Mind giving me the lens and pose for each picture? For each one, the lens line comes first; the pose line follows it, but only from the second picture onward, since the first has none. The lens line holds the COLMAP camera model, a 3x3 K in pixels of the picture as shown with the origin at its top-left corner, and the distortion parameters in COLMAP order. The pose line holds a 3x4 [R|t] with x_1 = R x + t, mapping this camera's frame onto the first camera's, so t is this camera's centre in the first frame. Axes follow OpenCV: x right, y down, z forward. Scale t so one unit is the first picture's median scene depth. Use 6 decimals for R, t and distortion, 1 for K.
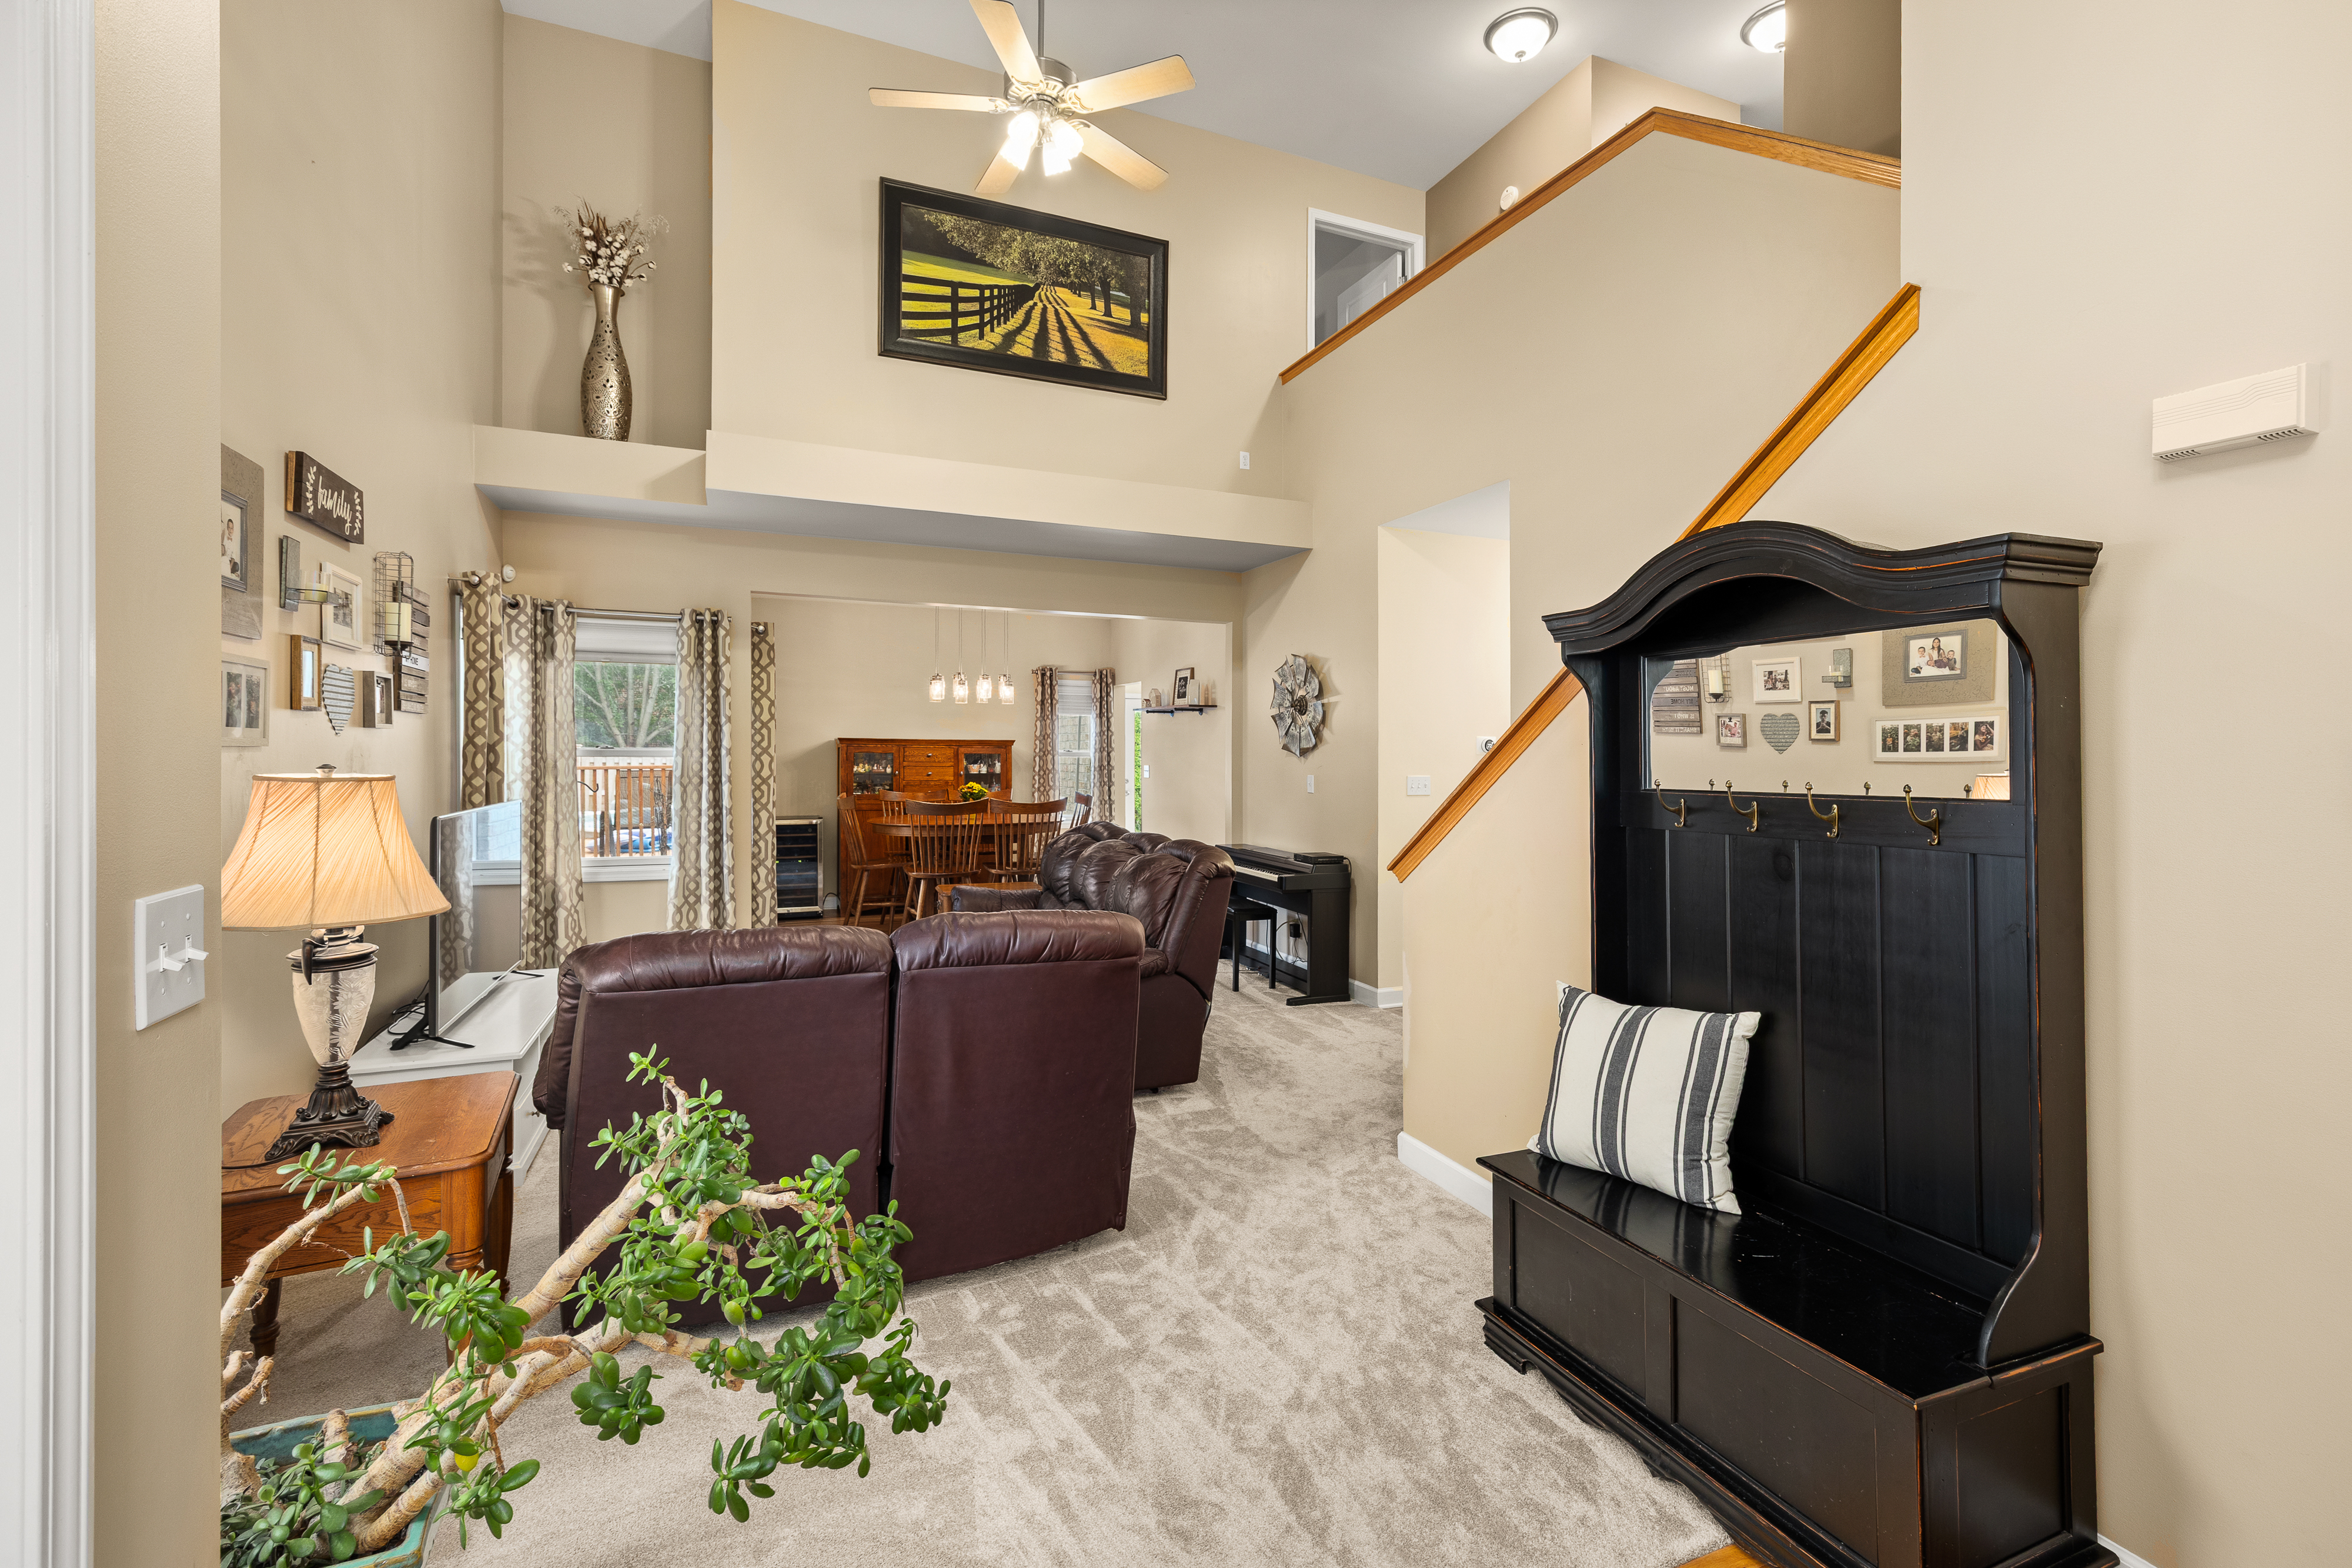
lens RADIAL K [[1017.8, 0, 1180.0], [0, 1017.8, 771.1], [0, 0, 1]] dist [-0.016027, 0.000706]
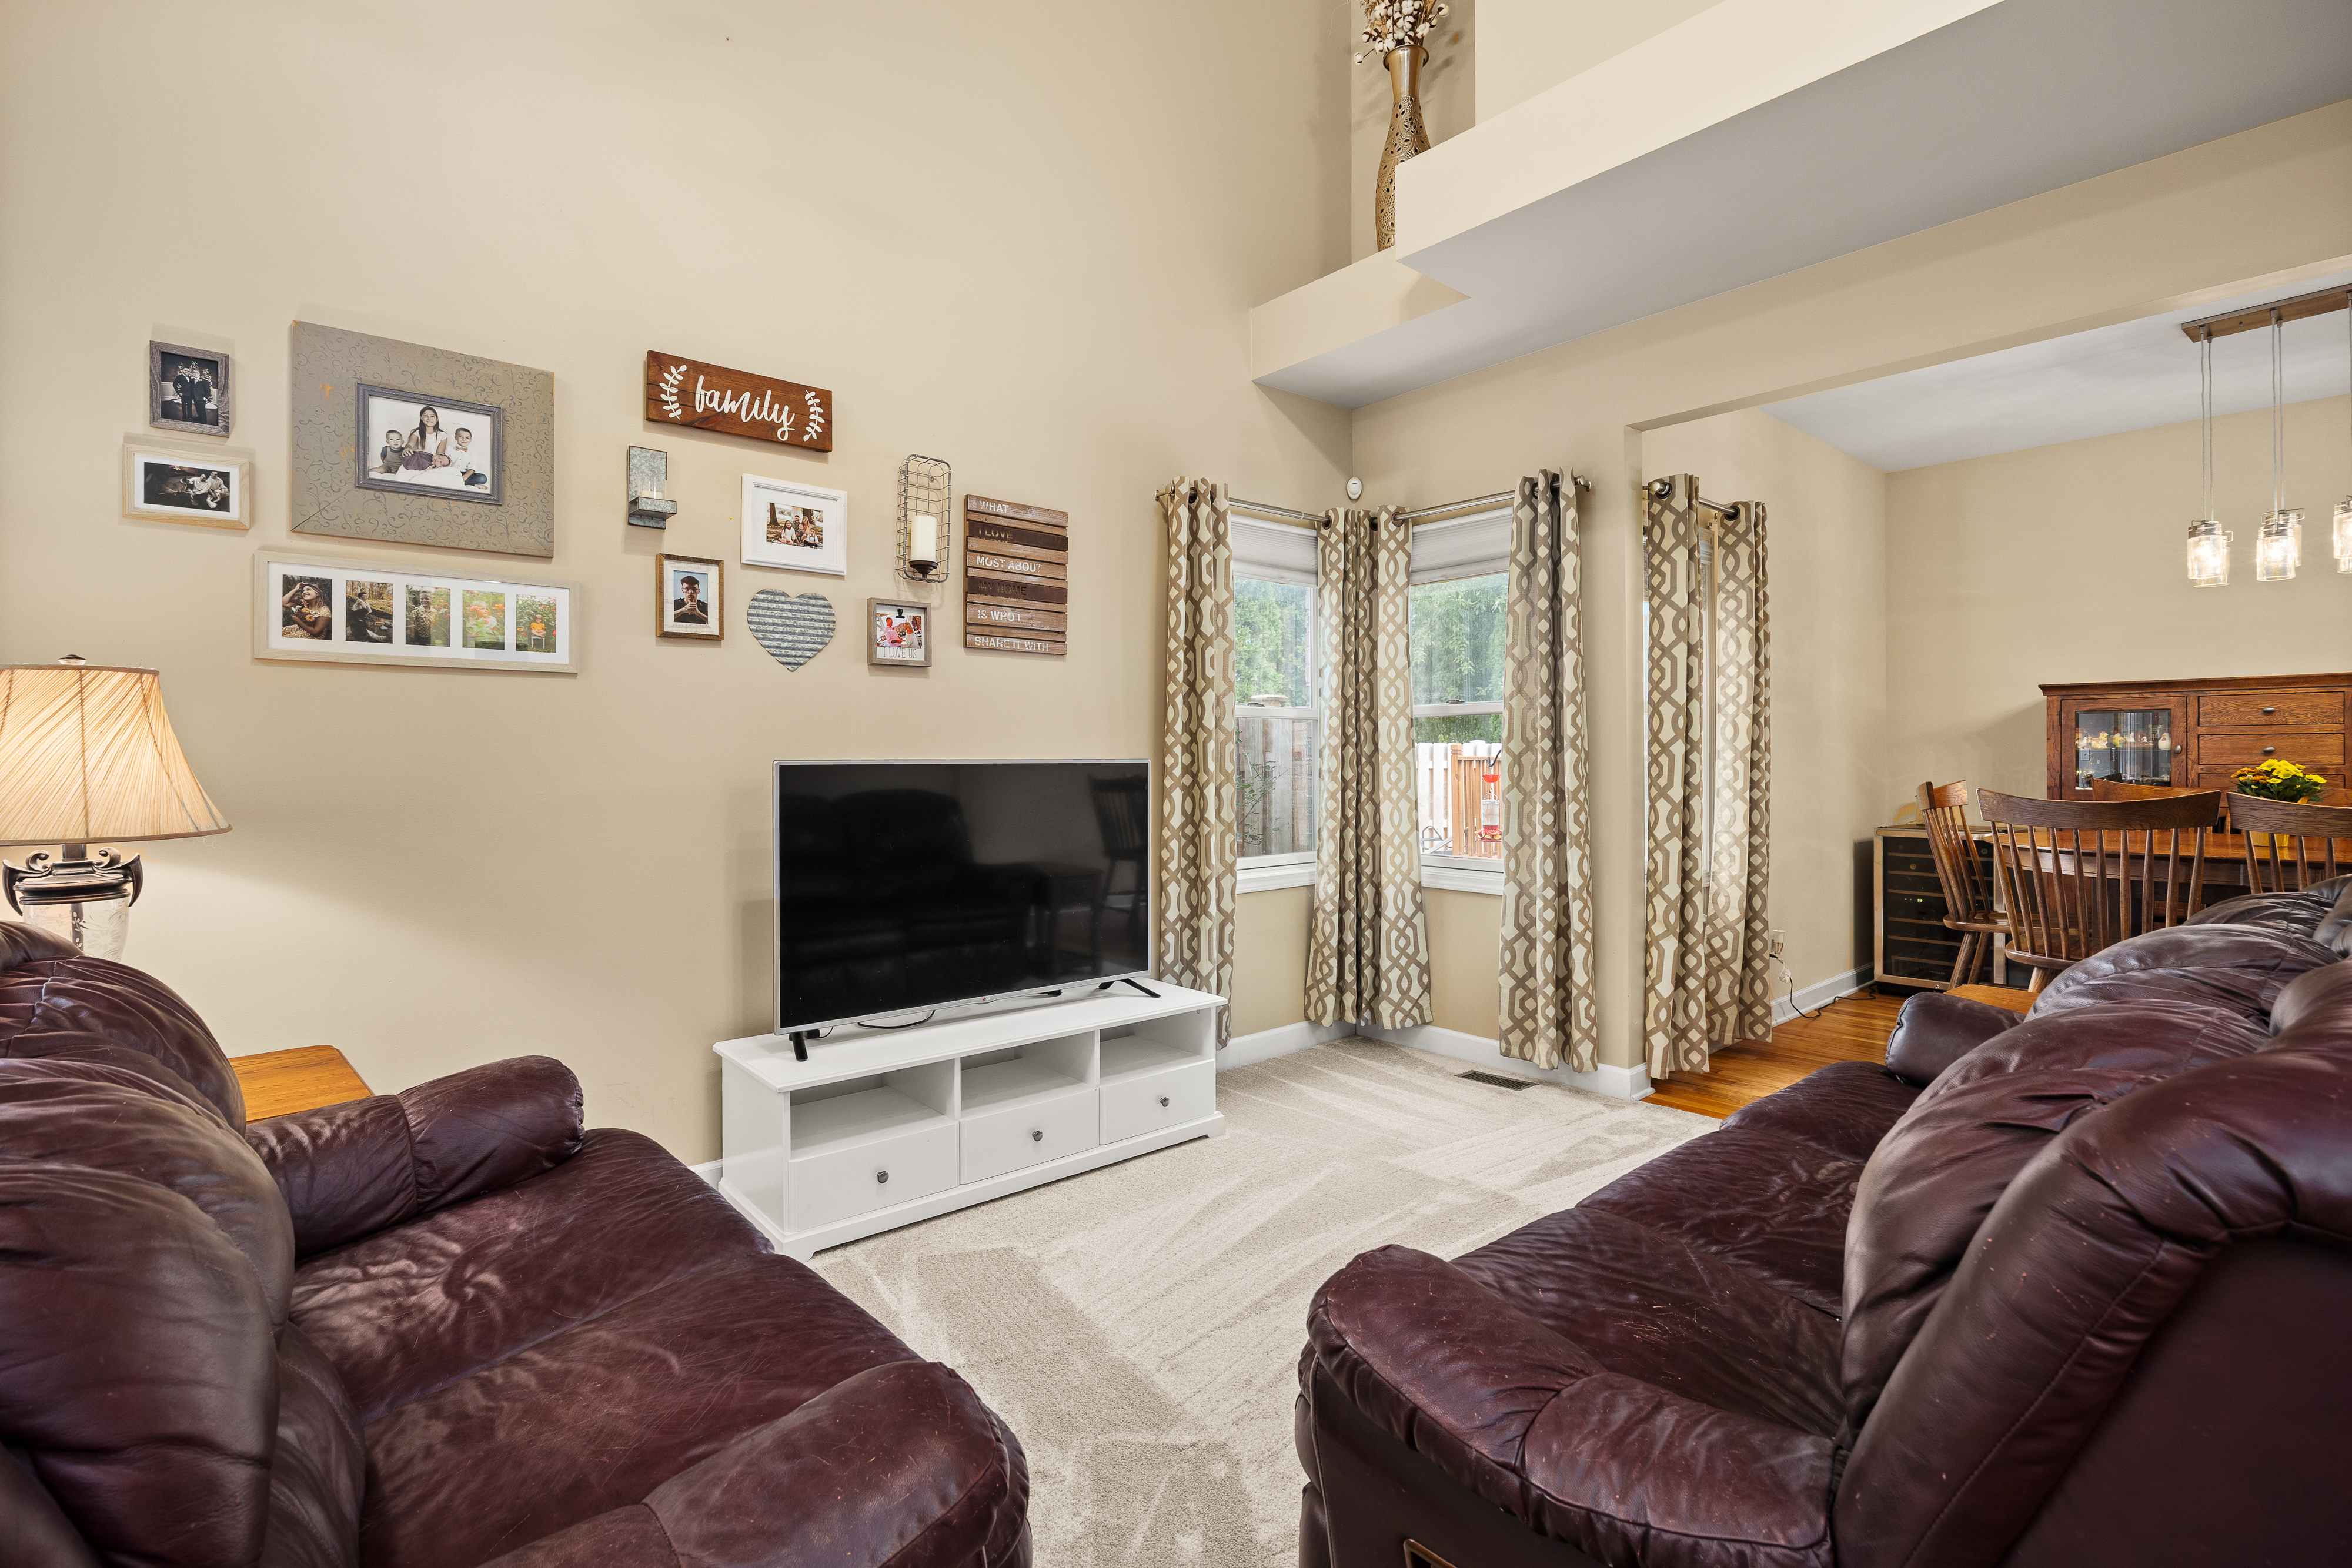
lens RADIAL K [[1115.3, 0, 1172.9], [0, 1115.3, 757.6], [0, 0, 1]] dist [-0.005436, -0.000742]
pose [[0.316020, -0.008009, -0.948719, 0.114824], [-0.013107, 0.999832, -0.012807, 0.029109], [0.948662, 0.016482, 0.315862, 0.572302]]
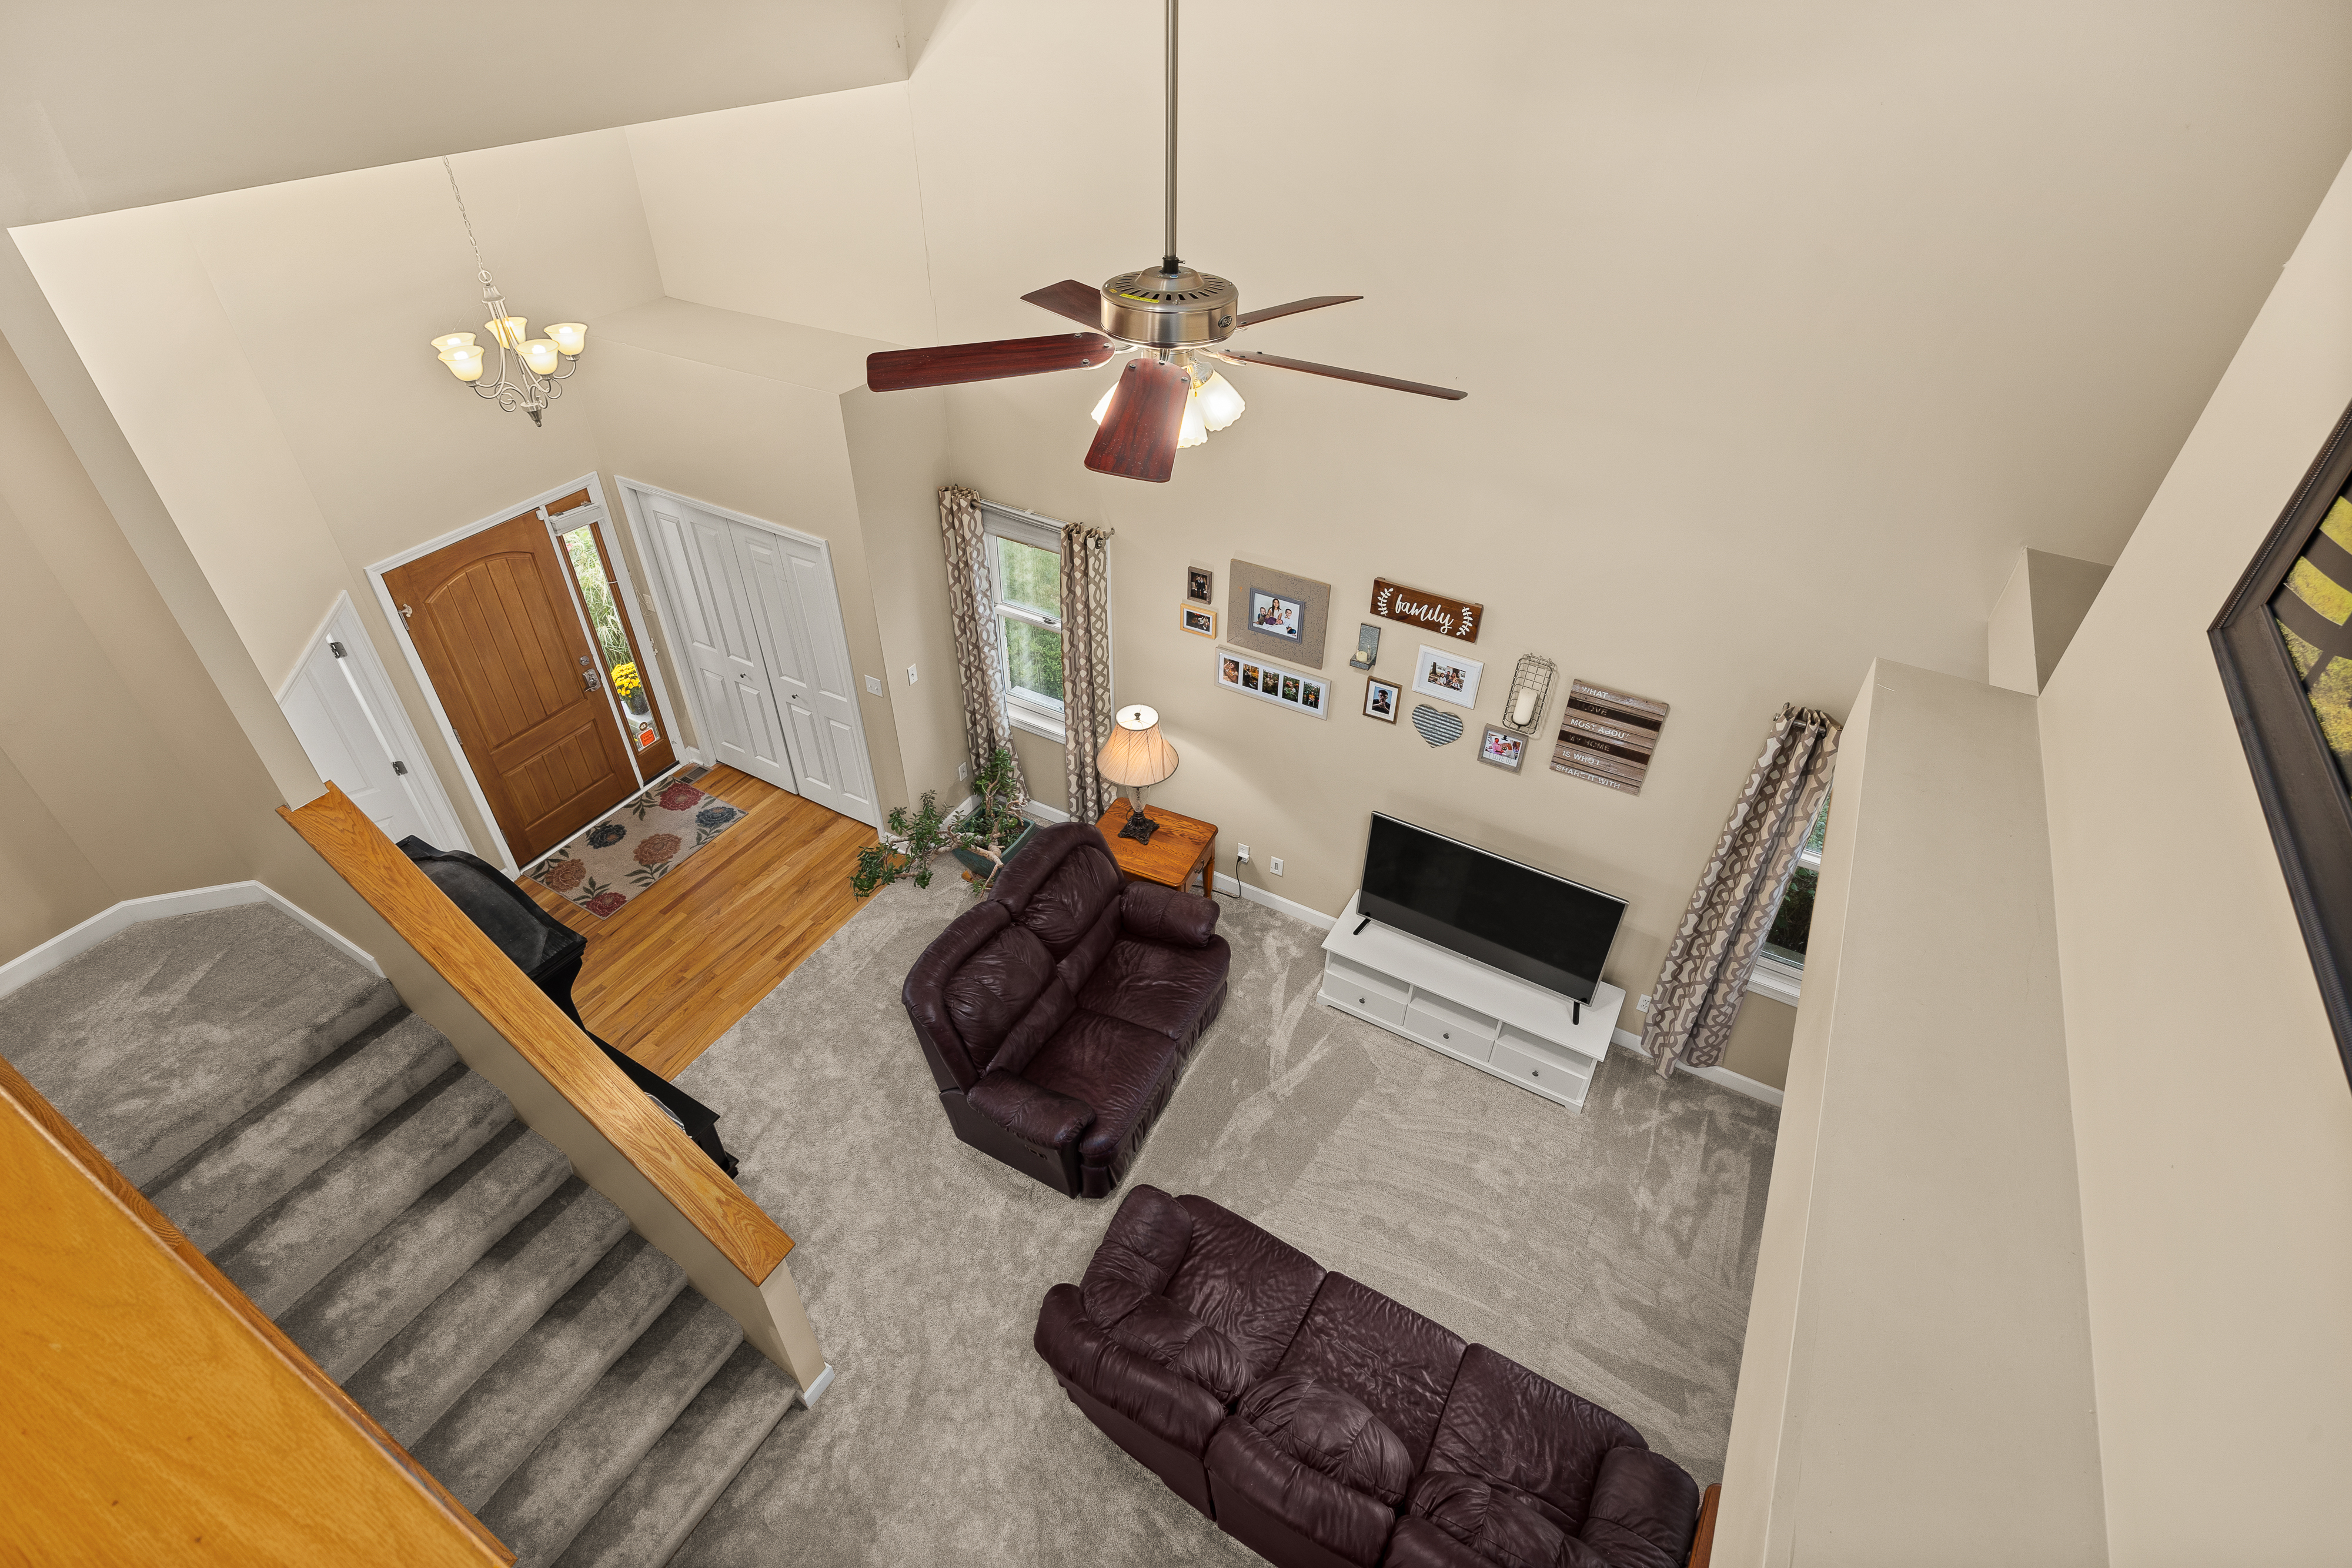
lens RADIAL K [[1123.8, 0, 1182.4], [0, 1123.8, 796.9], [0, 0, 1]] dist [-0.017010, 0.000101]
pose [[-0.790496, 0.368873, -0.488926, 0.177620], [-0.033601, 0.770968, 0.635987, -0.591850], [0.611545, 0.519174, -0.597052, 1.033107]]
